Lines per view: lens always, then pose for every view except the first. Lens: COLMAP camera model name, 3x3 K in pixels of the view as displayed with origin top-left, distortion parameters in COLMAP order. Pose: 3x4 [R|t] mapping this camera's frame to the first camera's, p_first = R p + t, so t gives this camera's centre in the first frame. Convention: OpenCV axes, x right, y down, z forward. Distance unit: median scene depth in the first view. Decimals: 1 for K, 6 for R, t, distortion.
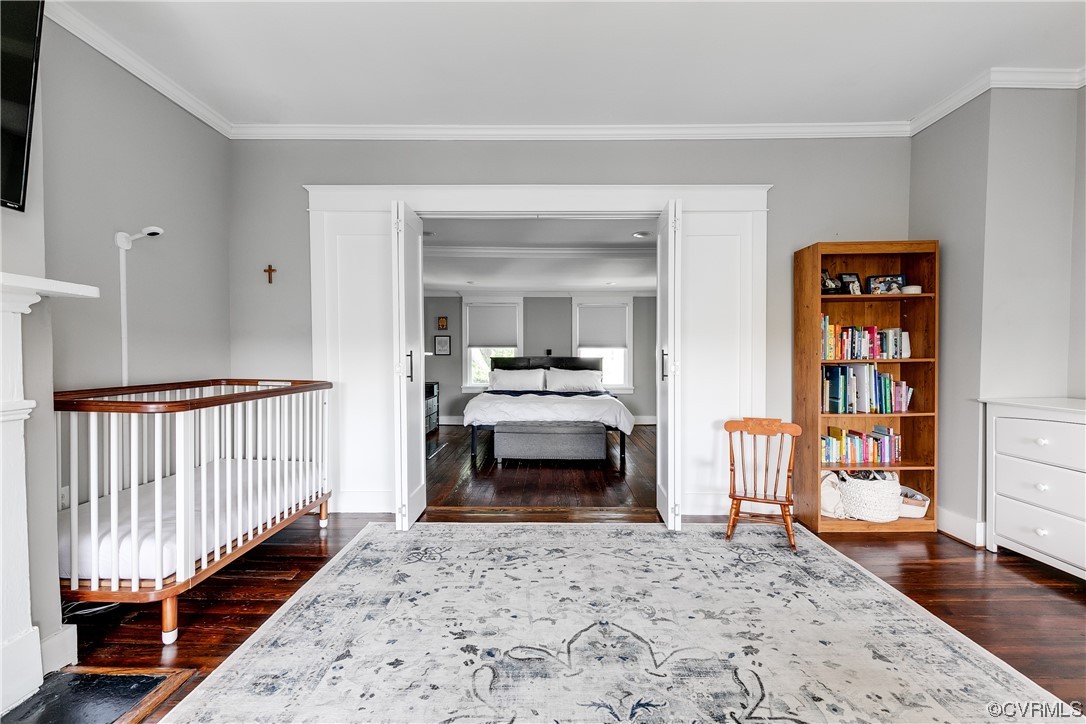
lens RADIAL K [[497.0, 0, 543.0], [0, 497.0, 362.0], [0, 0, 1]] dist [0.000659, -0.000052]
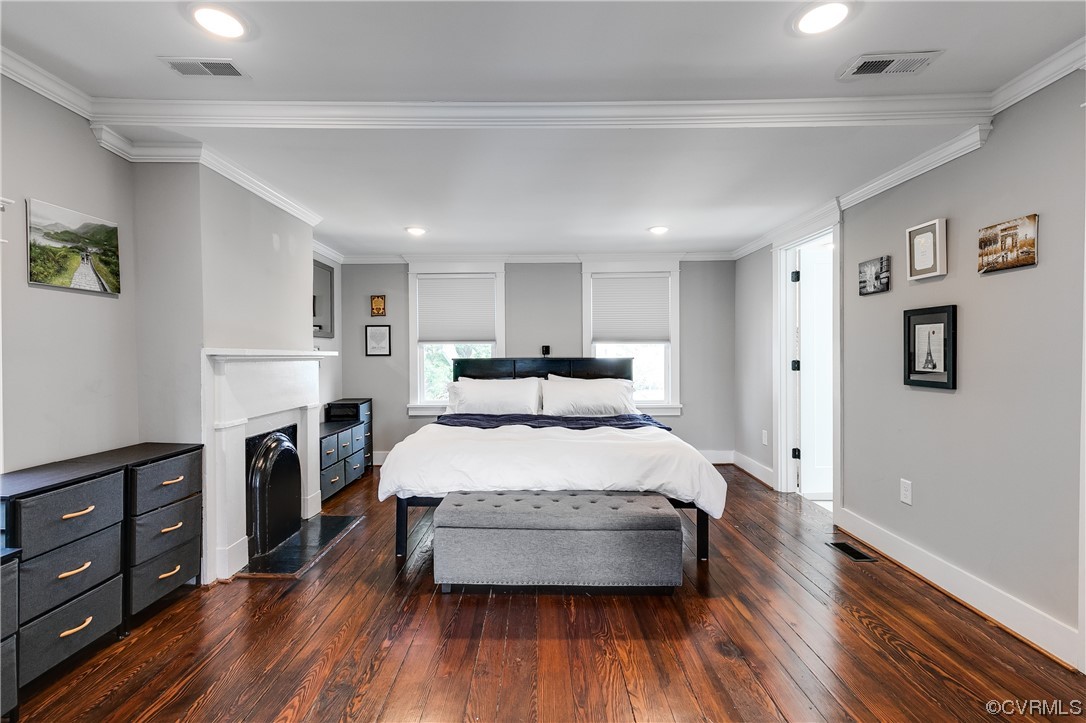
lens RADIAL K [[504.9, 0, 524.8], [0, 504.9, 364.4], [0, 0, 1]] dist [0.001087, 0.000523]
pose [[0.999846, -0.006357, -0.016378, -0.004801], [0.006438, 0.999967, 0.004904, -0.005268], [0.016346, -0.005009, 0.999854, 0.392797]]
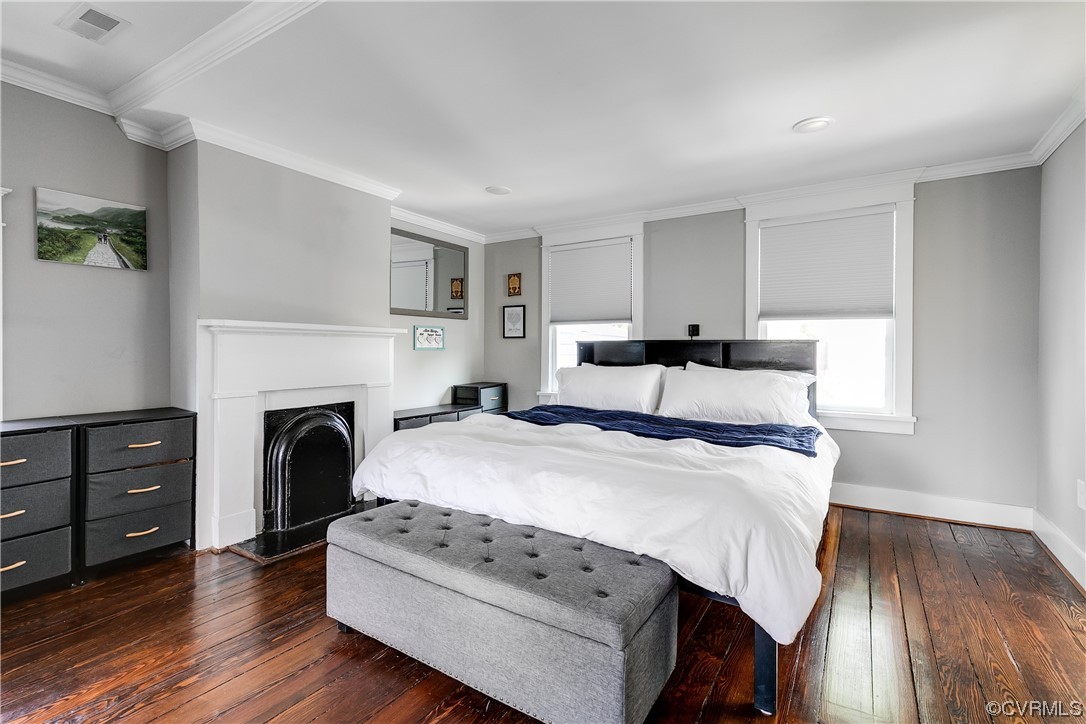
lens RADIAL K [[496.4, 0, 538.8], [0, 496.4, 351.8], [0, 0, 1]] dist [0.002691, -0.000153]
pose [[0.842583, 0.006688, -0.538525, 0.156083], [-0.011599, 0.999916, -0.005729, 0.005856], [0.538441, 0.011073, 0.842590, 0.566419]]
